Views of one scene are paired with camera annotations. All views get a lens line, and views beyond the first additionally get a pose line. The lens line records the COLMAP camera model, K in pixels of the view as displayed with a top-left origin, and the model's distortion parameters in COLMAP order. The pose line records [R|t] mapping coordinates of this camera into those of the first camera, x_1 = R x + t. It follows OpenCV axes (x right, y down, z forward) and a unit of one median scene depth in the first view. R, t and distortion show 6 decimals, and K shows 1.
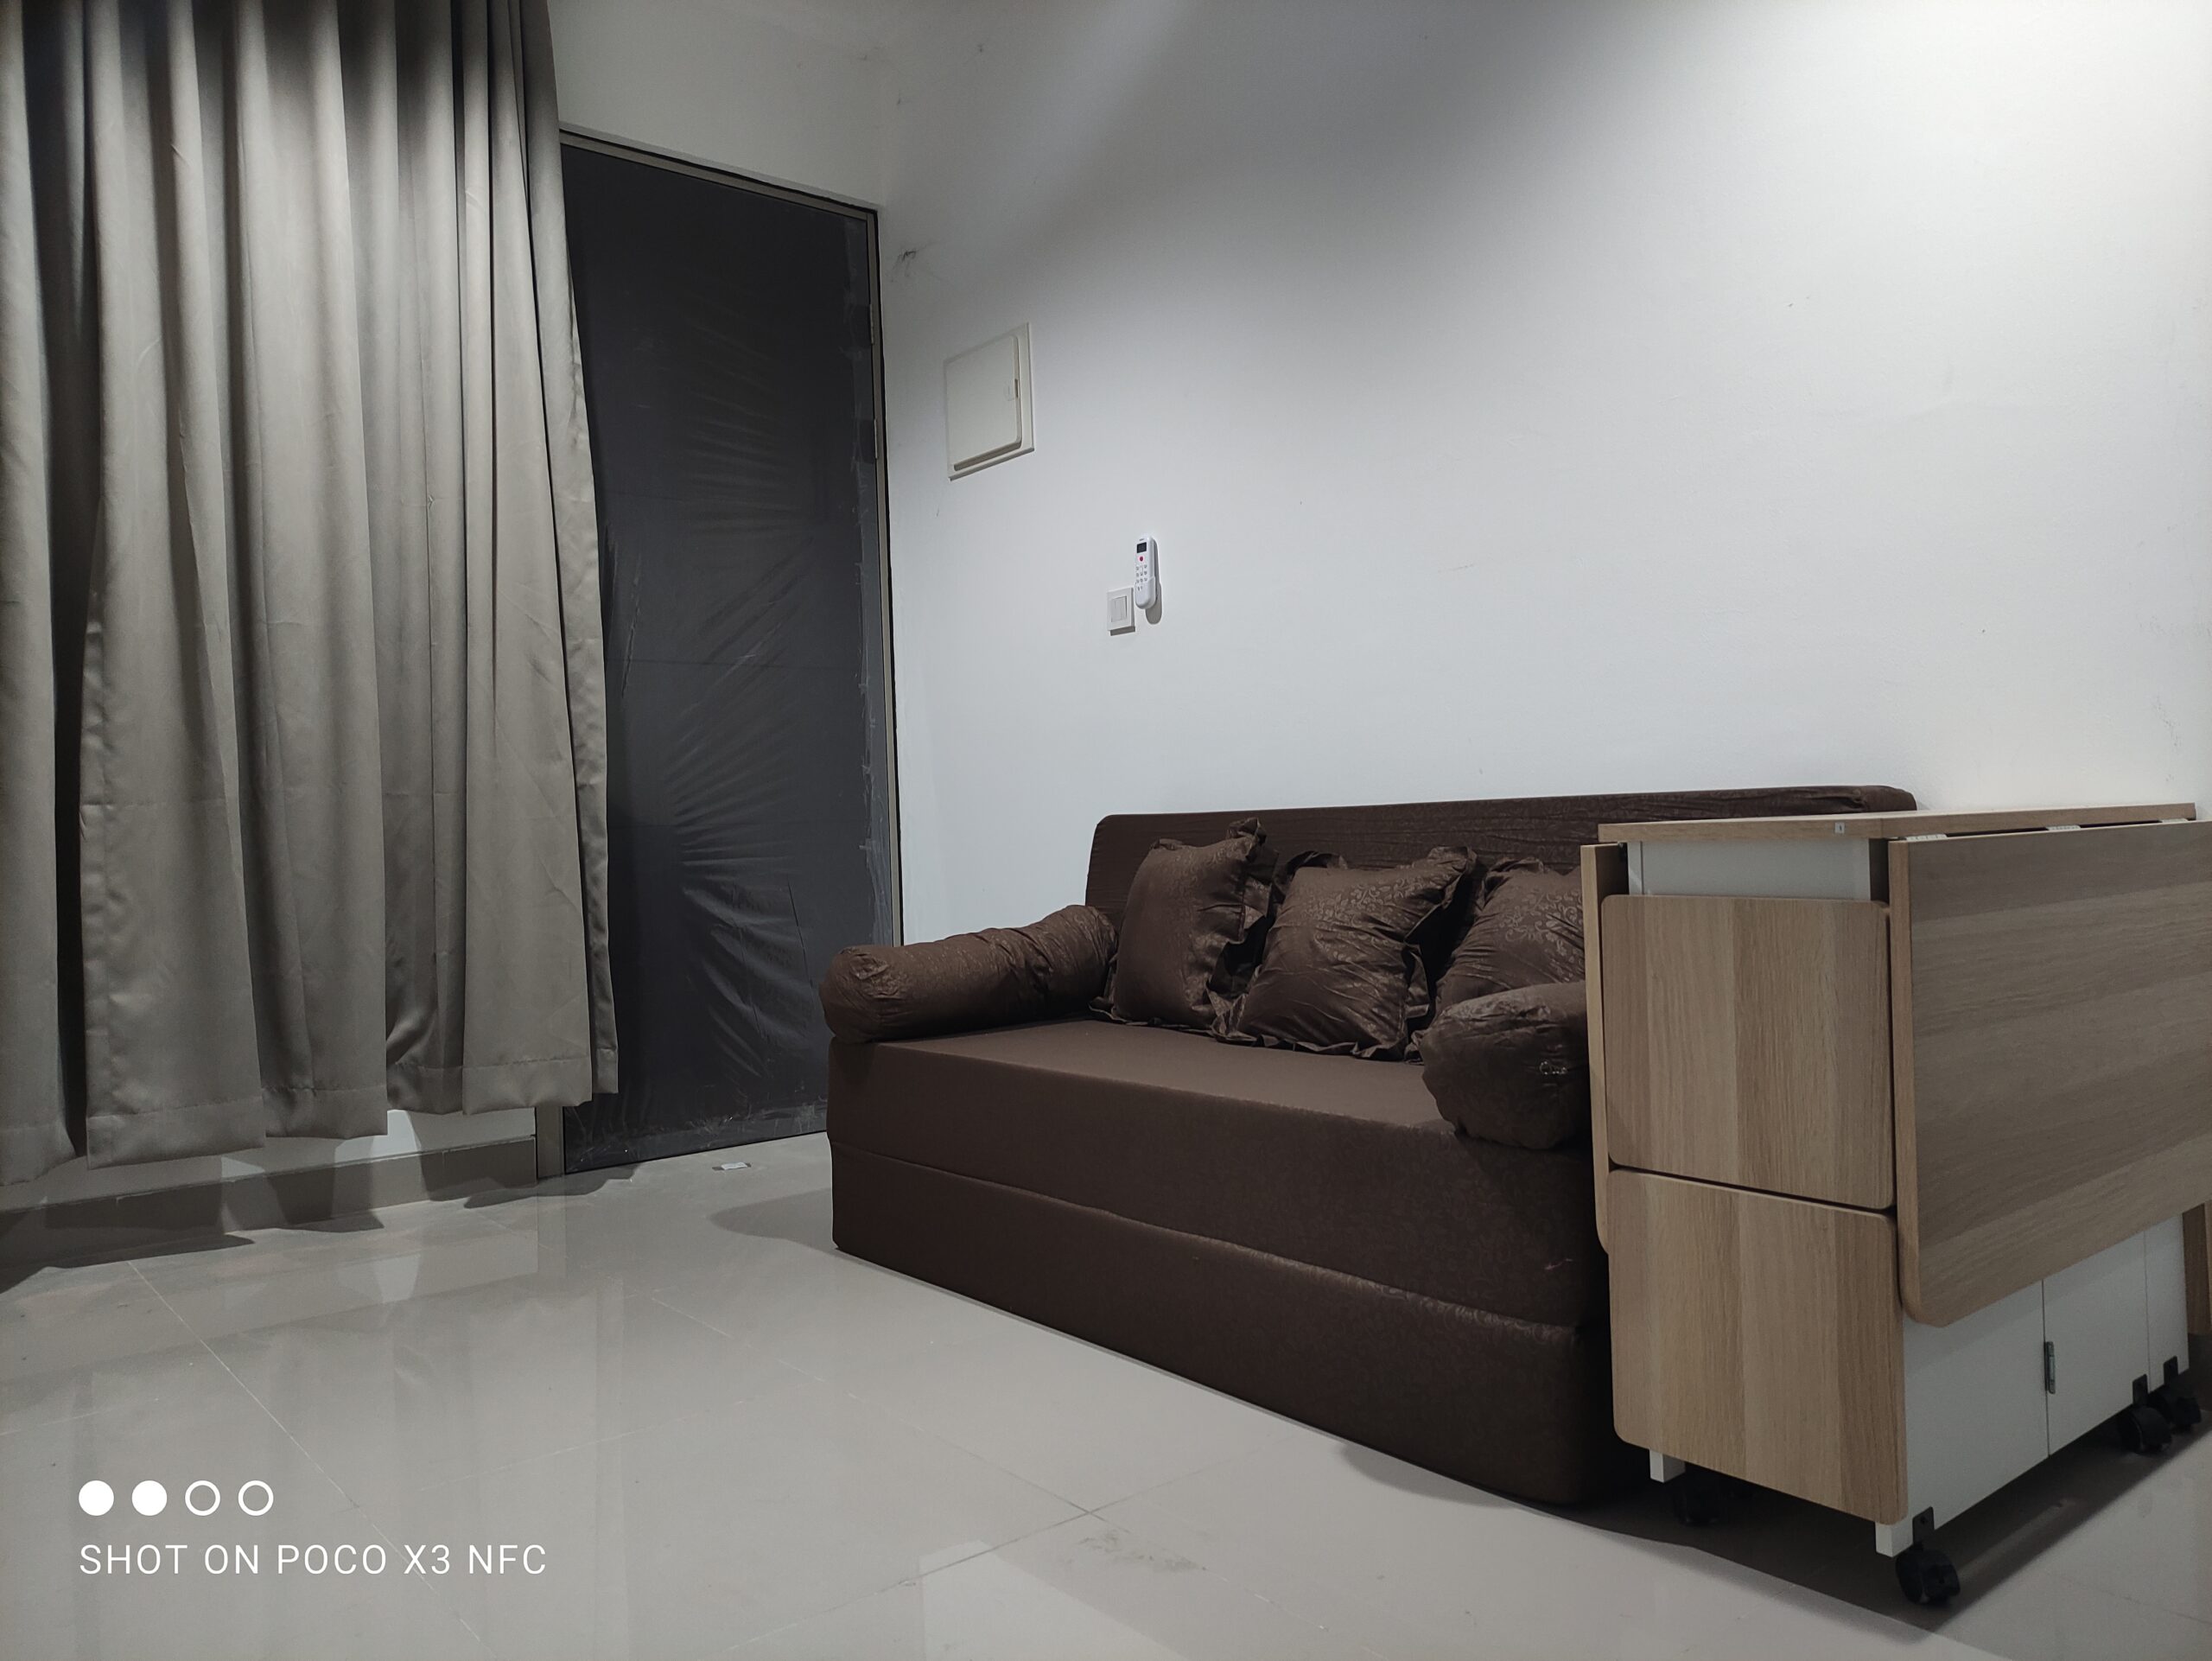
lens RADIAL K [[1622.2, 0, 1106.0], [0, 1622.2, 830.5], [0, 0, 1]] dist [0.046555, -0.039569]
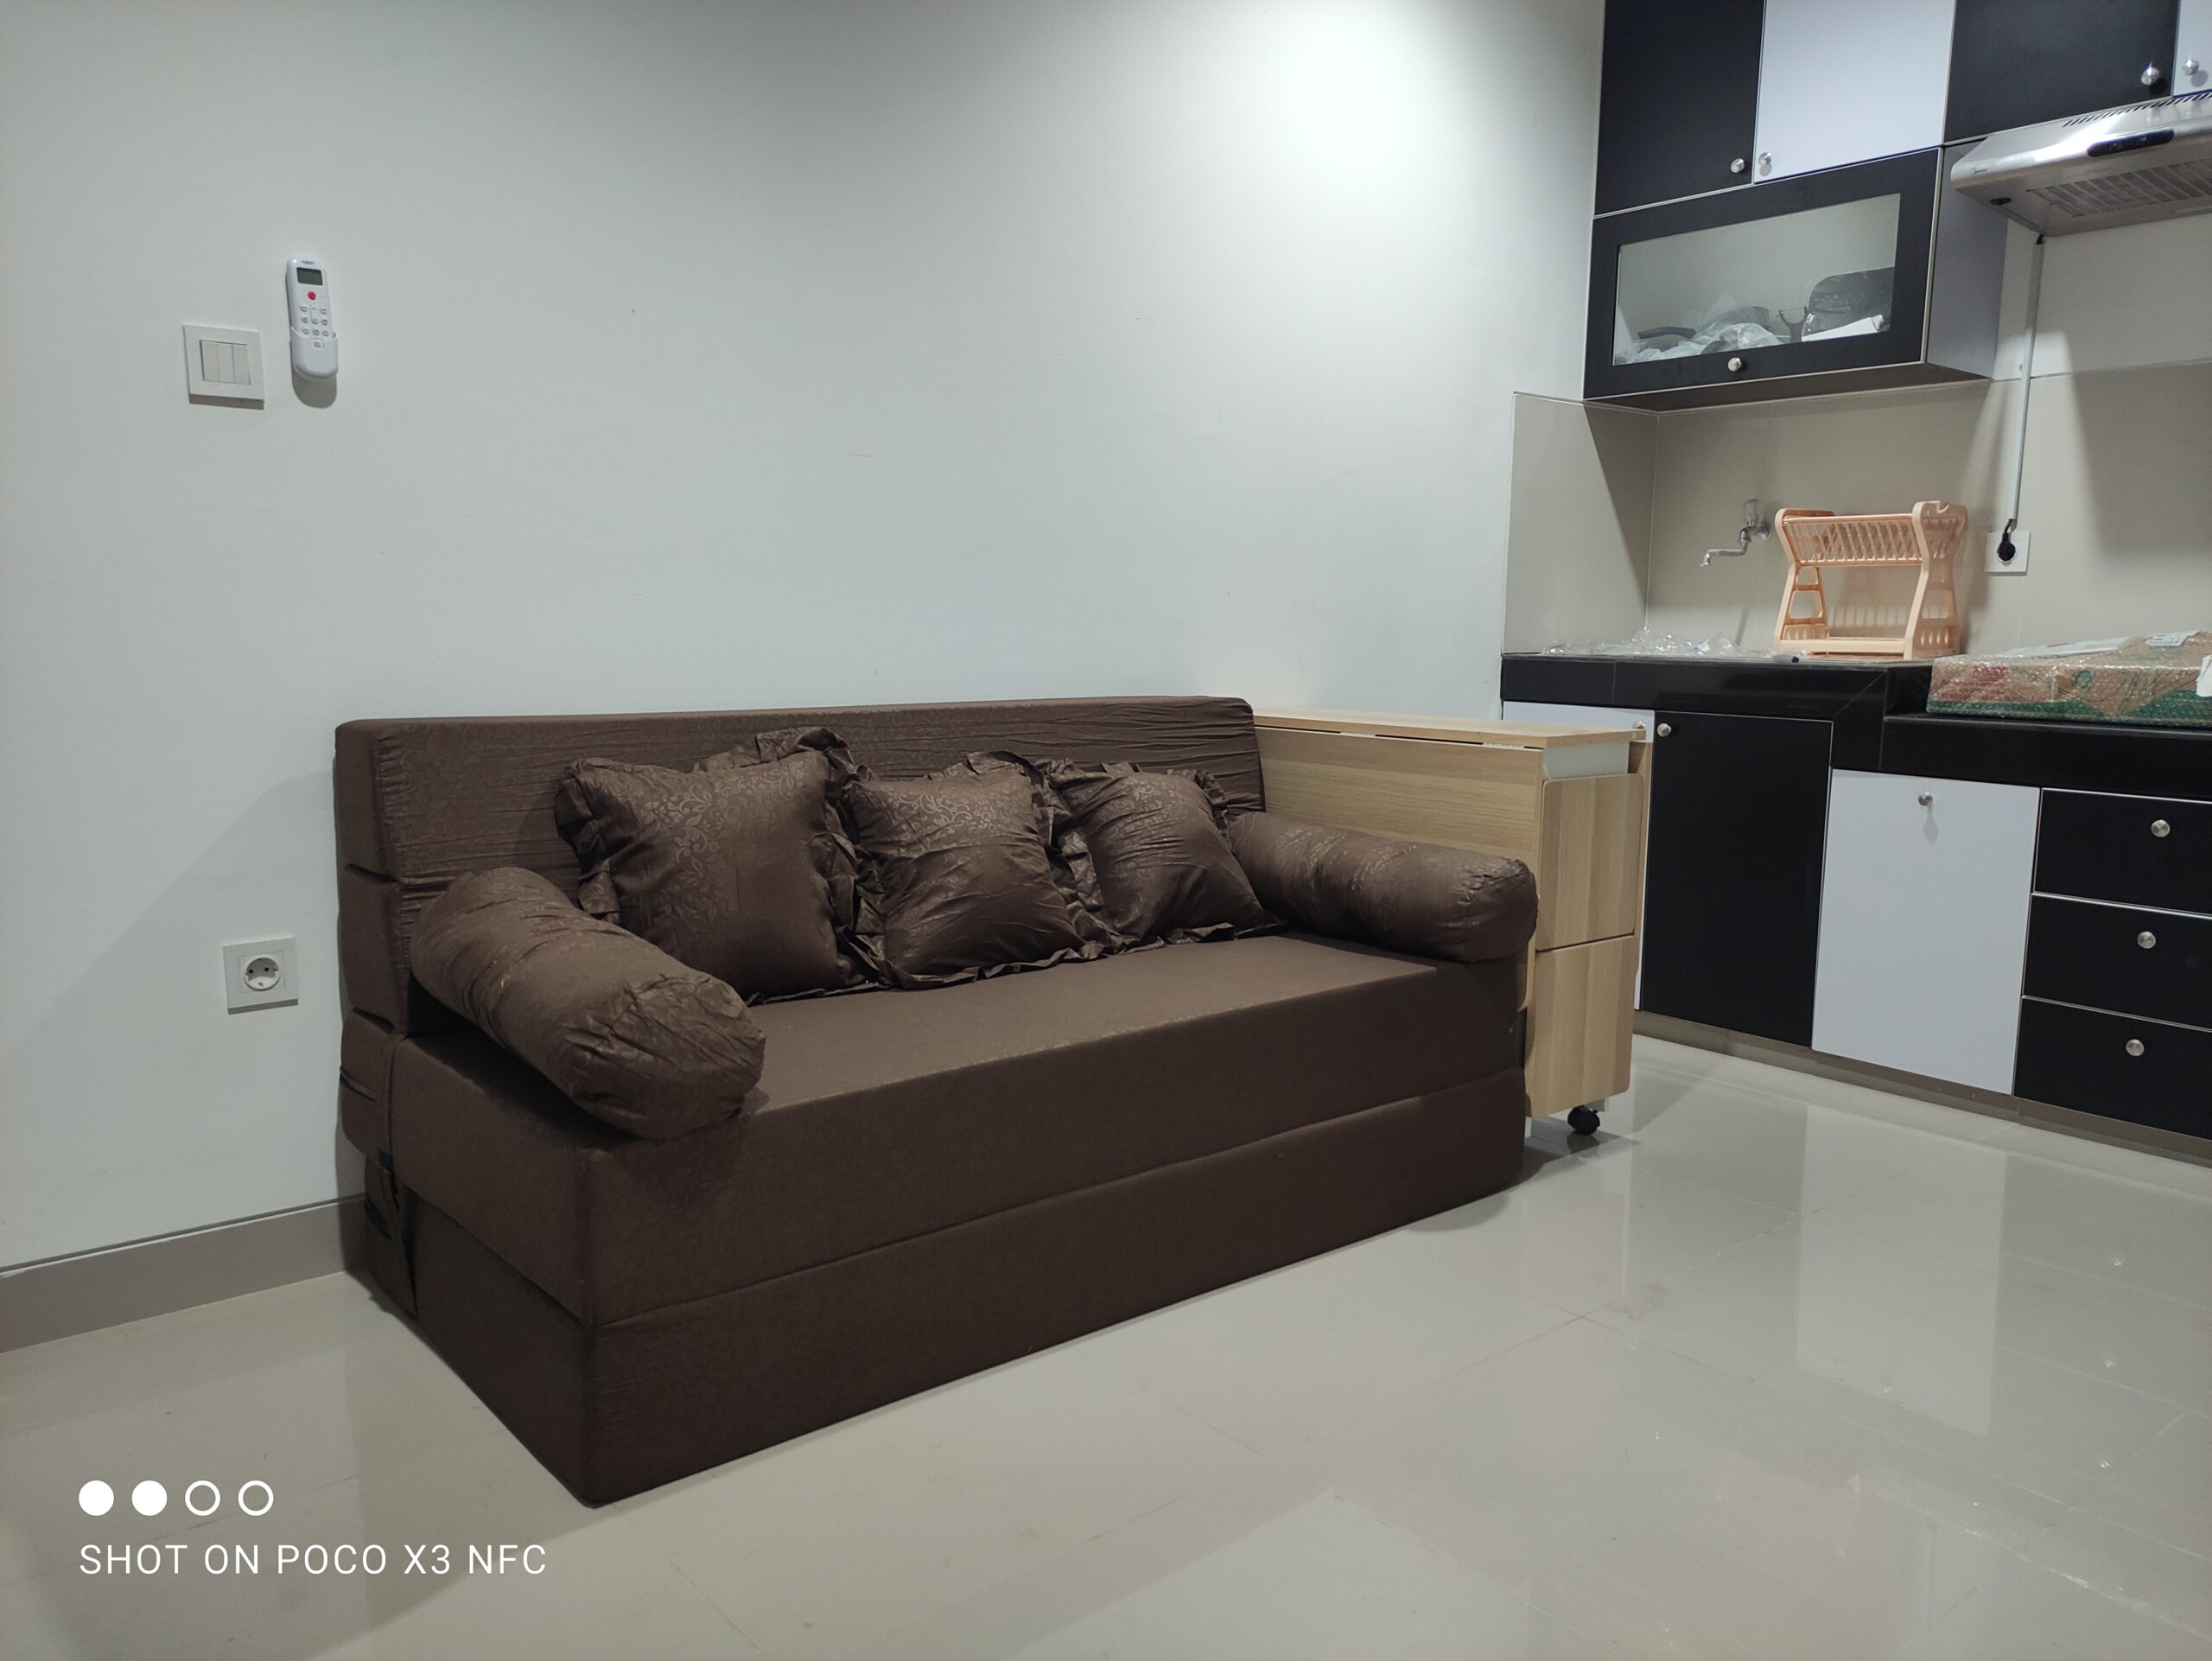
lens RADIAL K [[1622.2, 0, 1106.0], [0, 1622.2, 830.5], [0, 0, 1]] dist [0.046555, -0.039569]
pose [[-0.012903, -0.102474, 0.994652, -0.849283], [-0.009229, 0.994705, 0.102360, -0.047919], [-0.999874, -0.007859, -0.013780, 0.986615]]
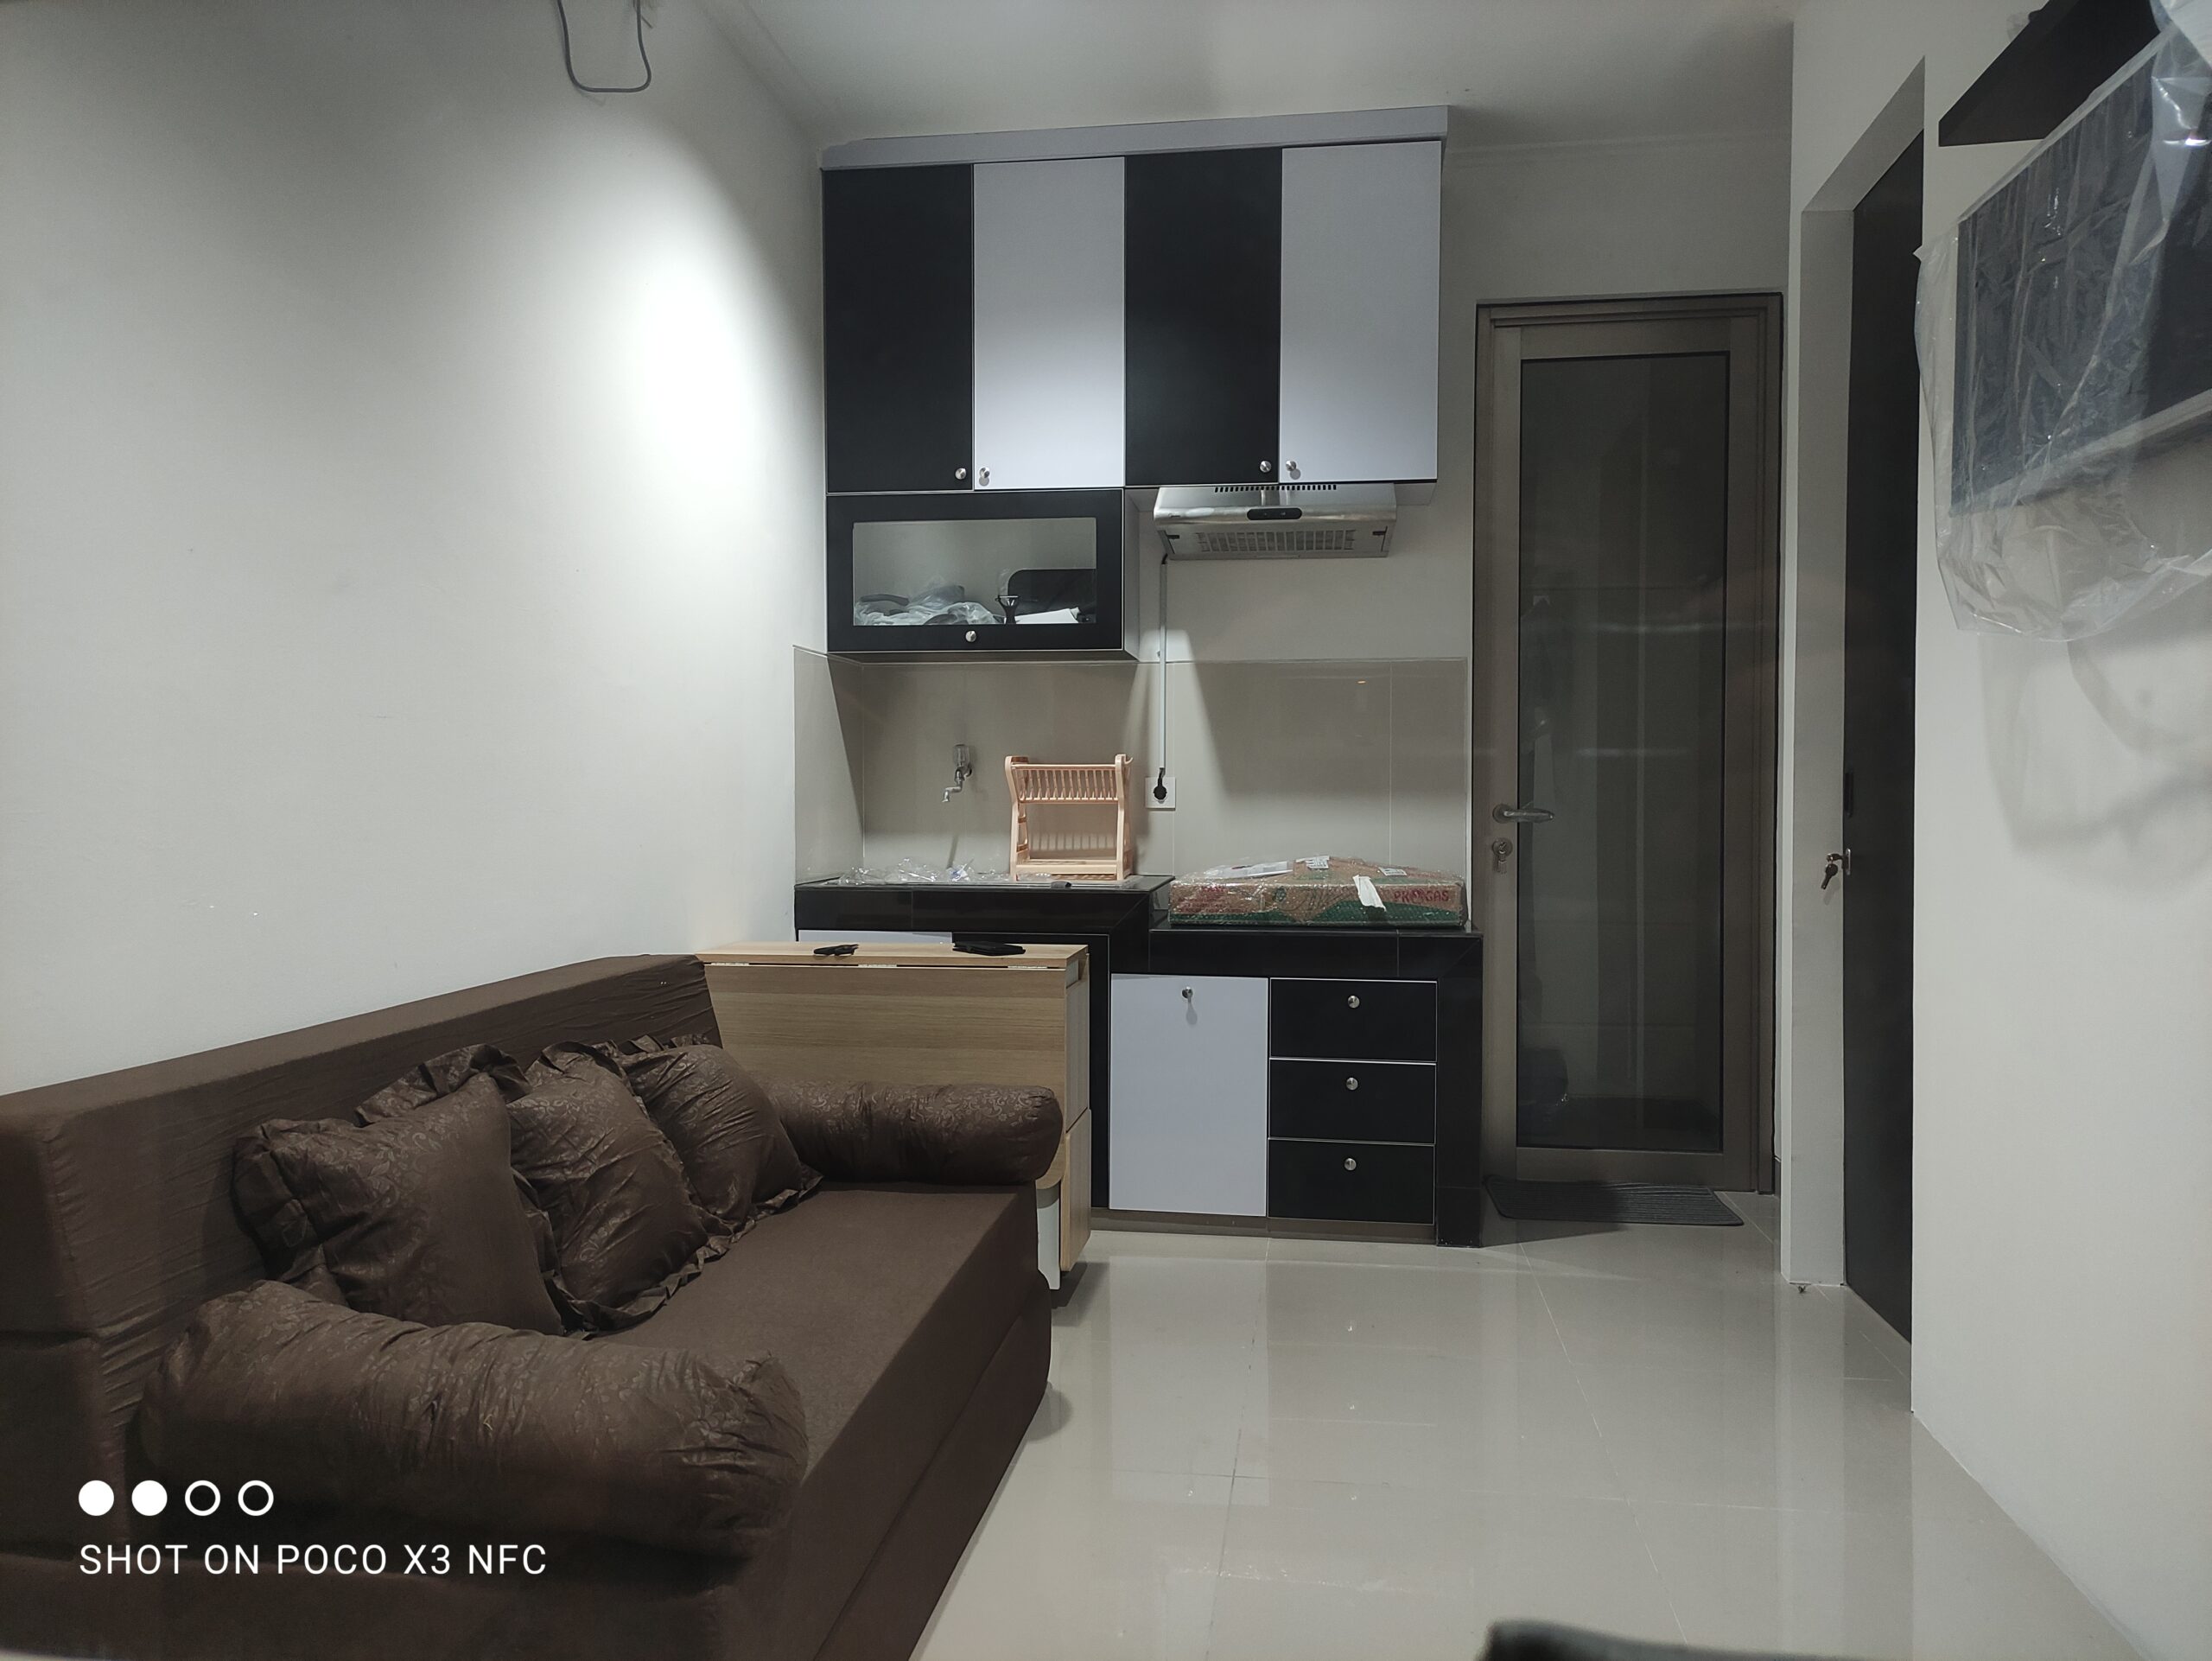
lens RADIAL K [[1622.2, 0, 1106.0], [0, 1622.2, 830.5], [0, 0, 1]] dist [0.046555, -0.039569]
pose [[-0.679177, 0.014349, 0.733834, -0.715278], [0.022496, 0.999746, 0.001272, -0.110927], [-0.733630, 0.017372, -0.679327, 1.469229]]
